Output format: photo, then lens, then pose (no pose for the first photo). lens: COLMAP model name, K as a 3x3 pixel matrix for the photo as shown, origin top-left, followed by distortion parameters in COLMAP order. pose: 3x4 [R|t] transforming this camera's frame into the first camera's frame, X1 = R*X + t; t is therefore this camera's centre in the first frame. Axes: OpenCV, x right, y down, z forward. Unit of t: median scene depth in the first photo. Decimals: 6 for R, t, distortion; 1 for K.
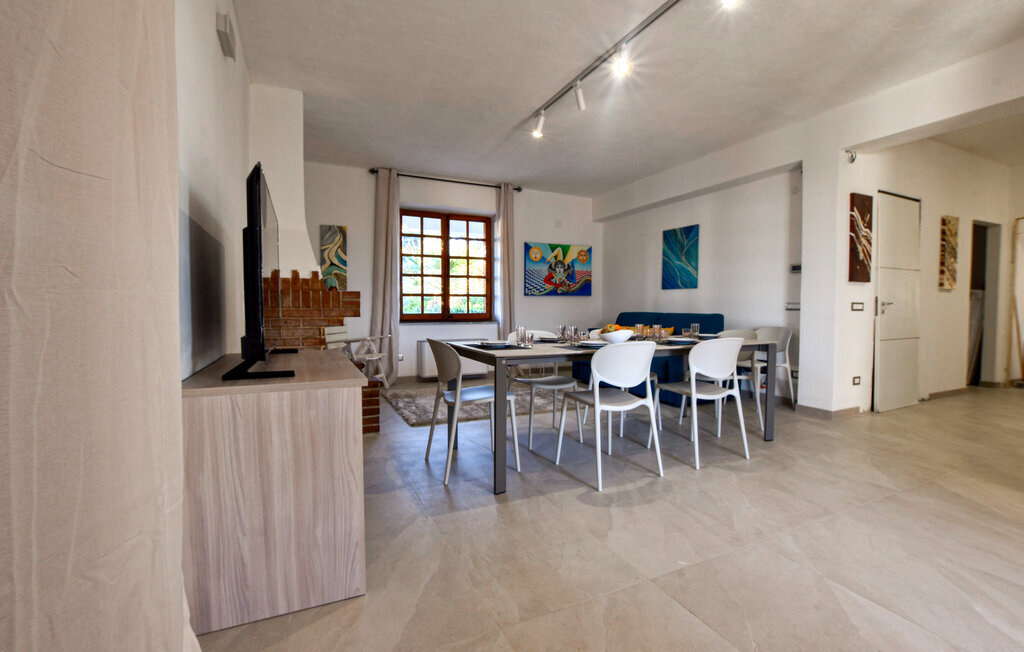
lens RADIAL K [[447.4, 0, 519.5], [0, 447.4, 326.8], [0, 0, 1]] dist [-0.041892, 0.012180]
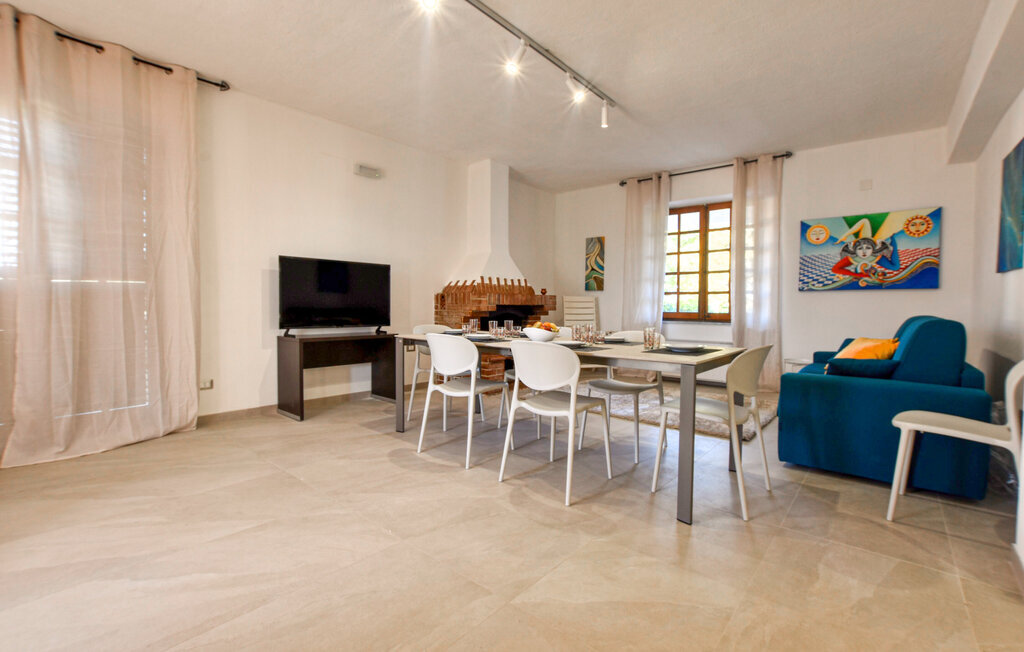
lens RADIAL K [[447.4, 0, 519.5], [0, 447.4, 326.8], [0, 0, 1]] dist [-0.041892, 0.012180]
pose [[0.417756, 0.046098, -0.907389, 0.521541], [-0.045257, 0.998528, 0.029892, -0.010840], [0.907431, 0.028579, 0.419227, 0.269944]]
